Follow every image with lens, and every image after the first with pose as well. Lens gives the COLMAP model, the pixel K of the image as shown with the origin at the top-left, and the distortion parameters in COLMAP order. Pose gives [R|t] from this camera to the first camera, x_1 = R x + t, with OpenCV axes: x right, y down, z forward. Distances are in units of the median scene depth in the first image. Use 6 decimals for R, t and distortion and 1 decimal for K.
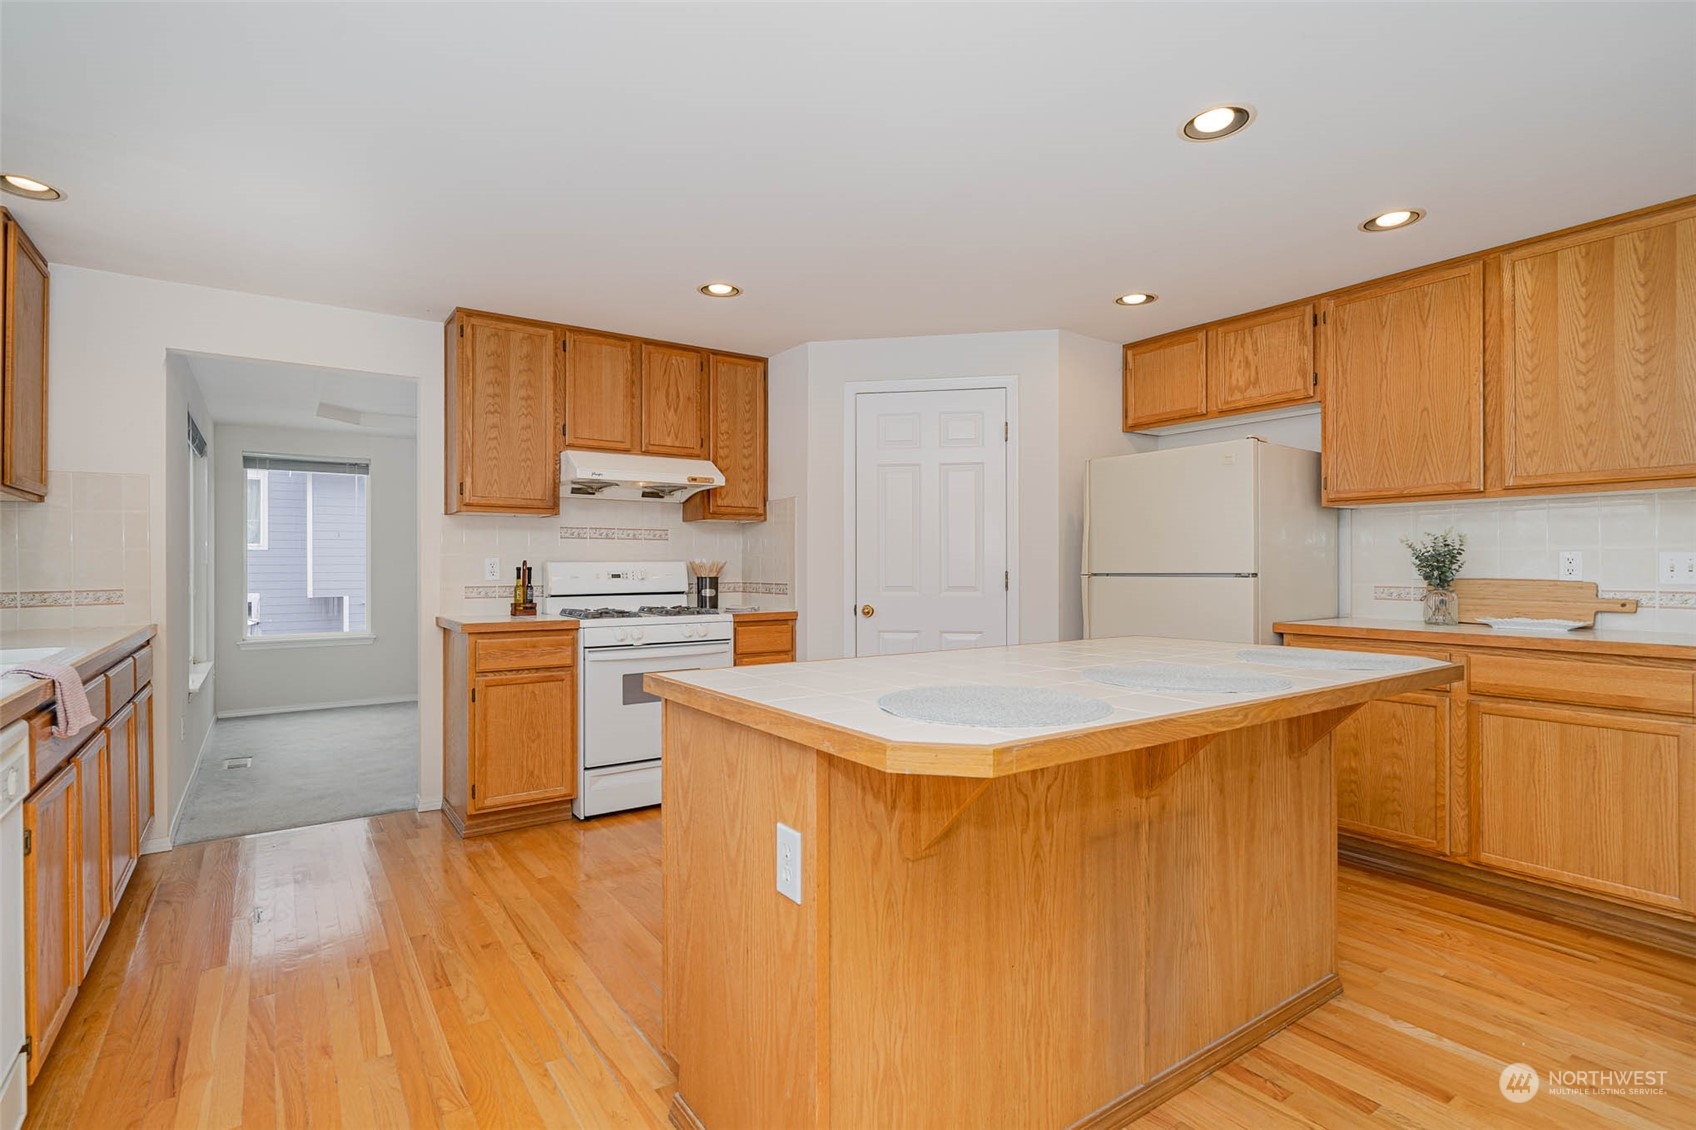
lens RADIAL K [[839.0, 0, 893.4], [0, 839.0, 565.2], [0, 0, 1]] dist [0.000386, 0.000142]
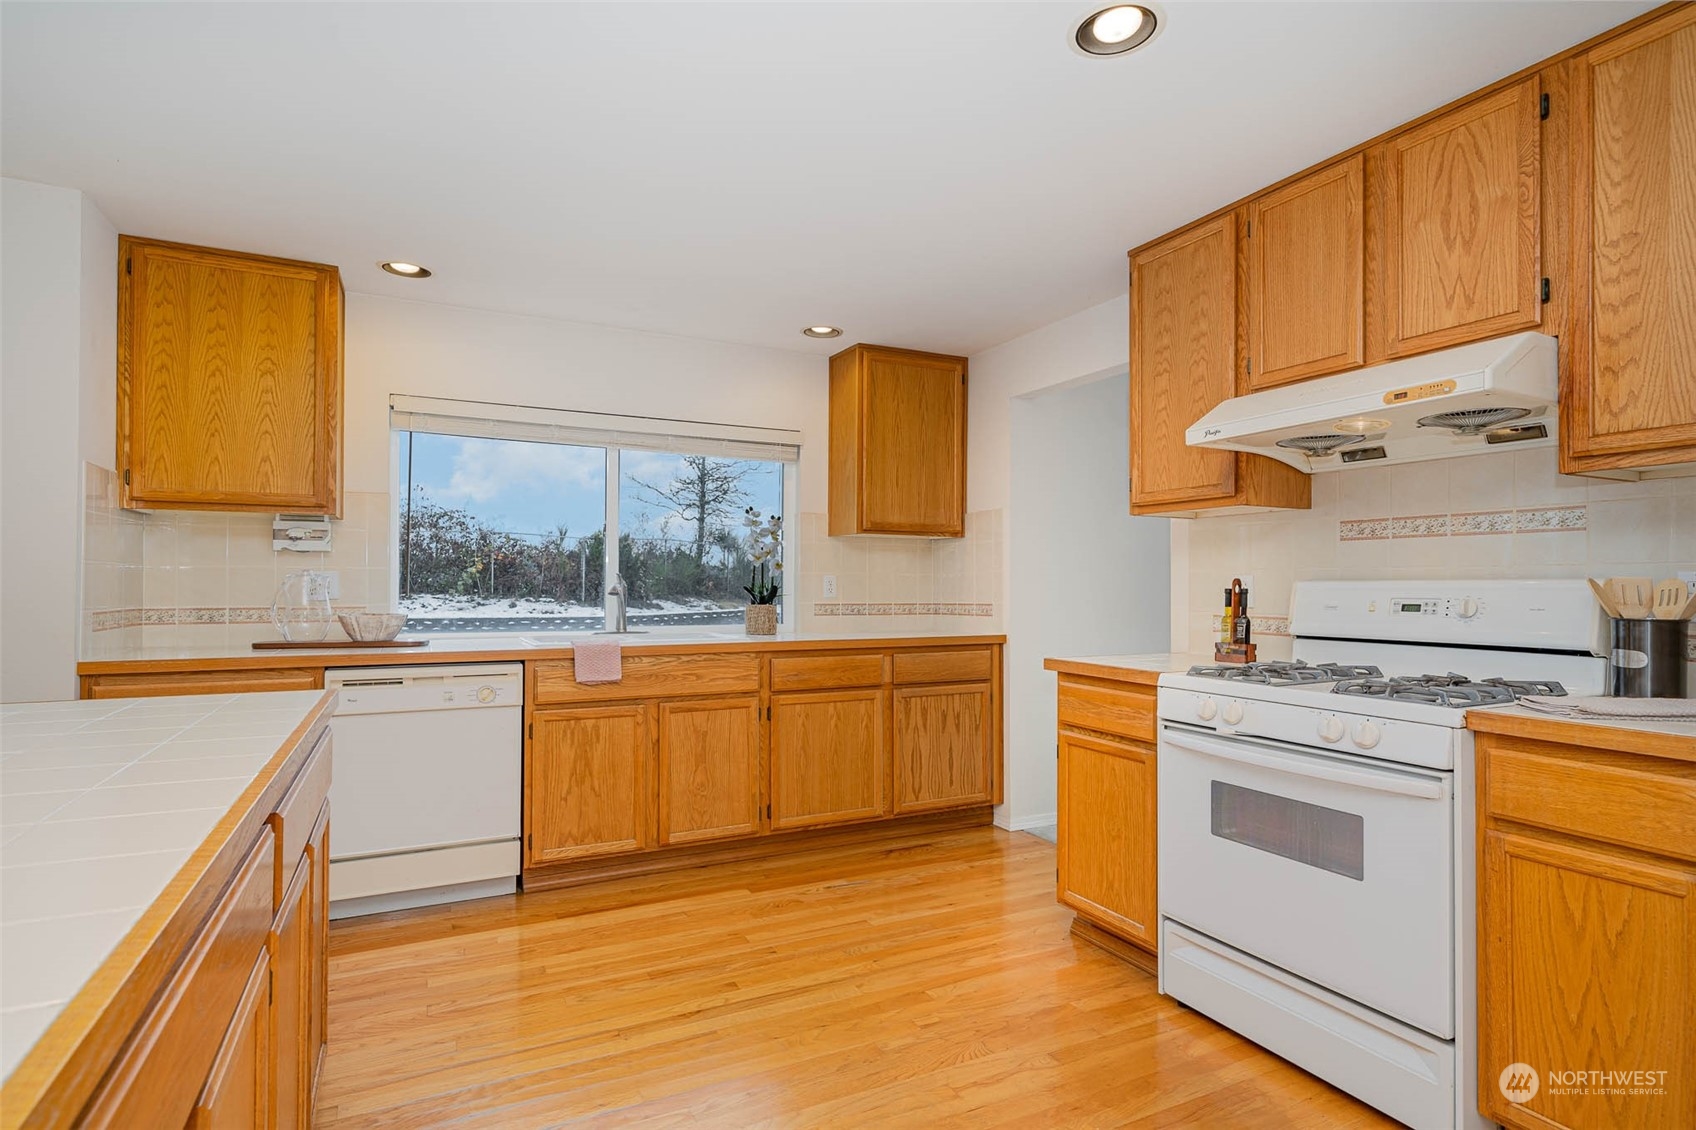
lens RADIAL K [[824.8, 0, 794.7], [0, 824.8, 577.0], [0, 0, 1]] dist [0.000298, -0.000908]
pose [[-0.202776, -0.007734, -0.979195, 0.274015], [-0.003115, 0.999969, -0.007253, -0.001319], [0.979220, 0.001580, -0.202793, 0.822524]]
